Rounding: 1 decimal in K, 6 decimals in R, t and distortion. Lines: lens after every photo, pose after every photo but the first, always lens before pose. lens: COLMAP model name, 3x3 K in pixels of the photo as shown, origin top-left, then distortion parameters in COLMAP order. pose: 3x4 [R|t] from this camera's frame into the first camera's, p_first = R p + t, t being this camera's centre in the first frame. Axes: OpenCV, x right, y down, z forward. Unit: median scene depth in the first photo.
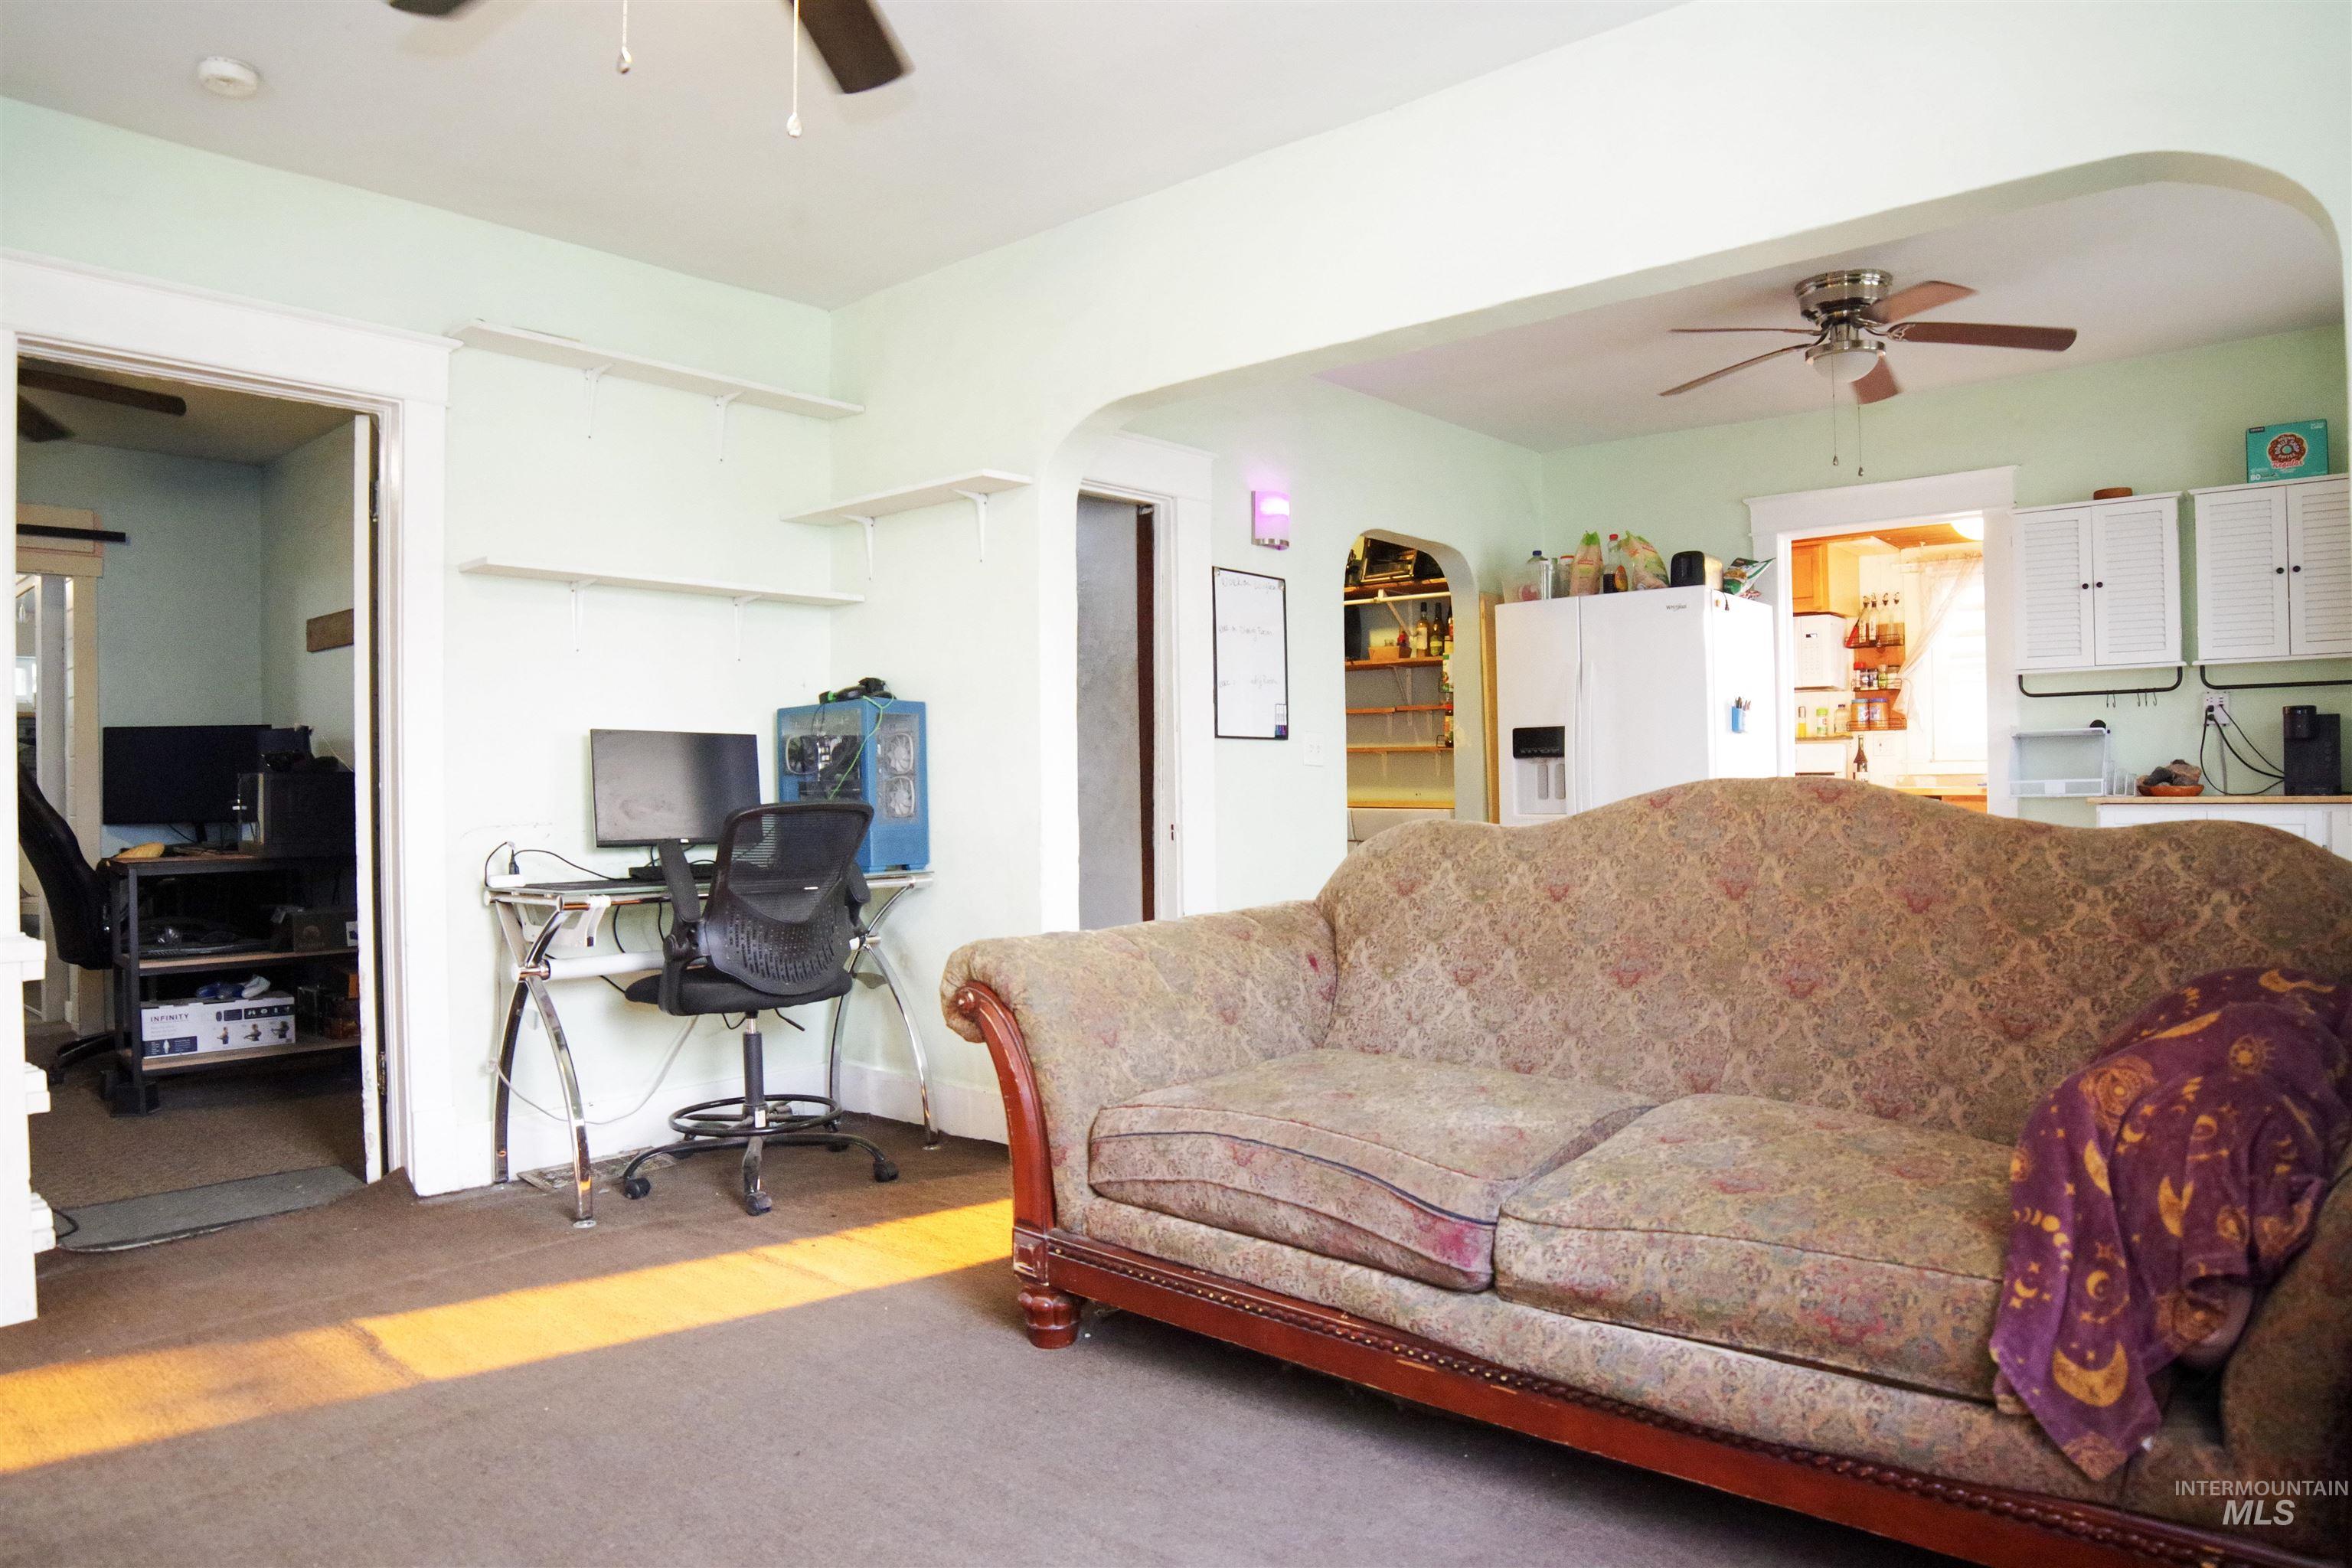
lens RADIAL K [[1508.3, 0, 1176.0], [0, 1508.3, 784.0], [0, 0, 1]] dist [-0.105442, 0.001756]
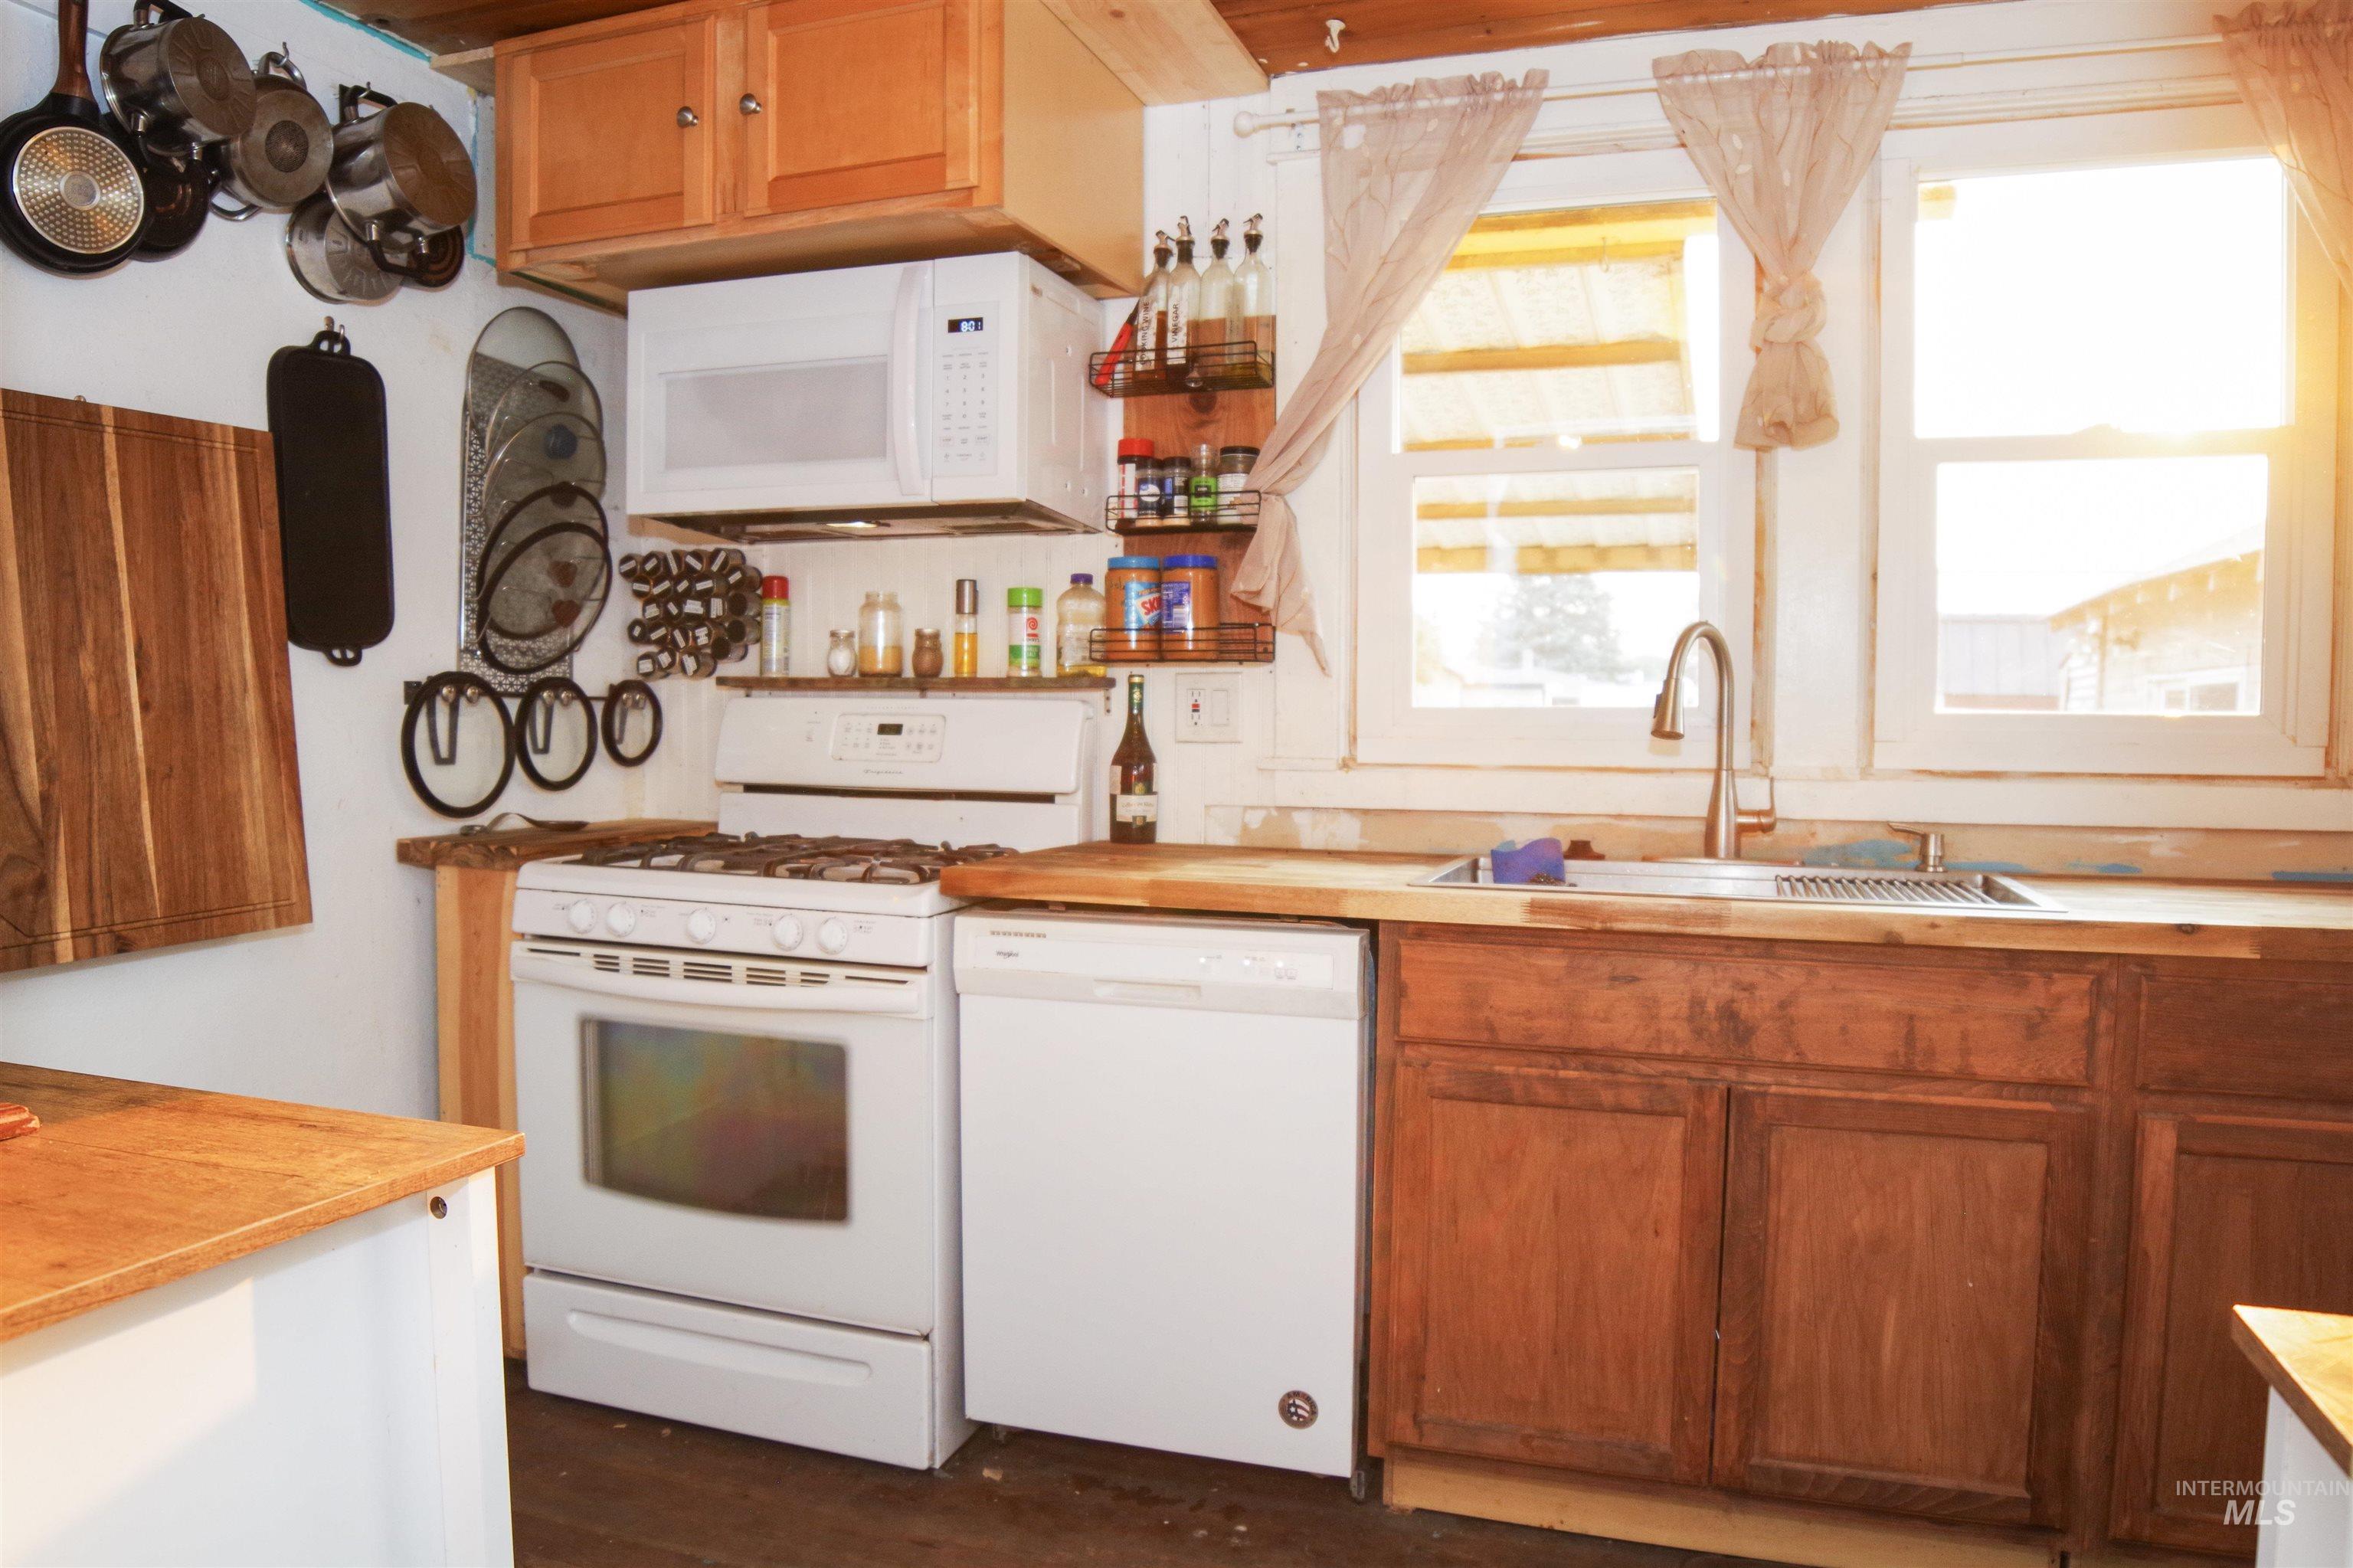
lens RADIAL K [[1628.8, 0, 1211.4], [0, 1628.8, 787.9], [0, 0, 1]] dist [-0.118642, 0.043528]
pose [[0.916305, -0.001355, 0.400478, 0.345087], [-0.016693, 0.998996, 0.041574, -0.024128], [-0.400132, -0.044780, 0.915363, 0.684650]]
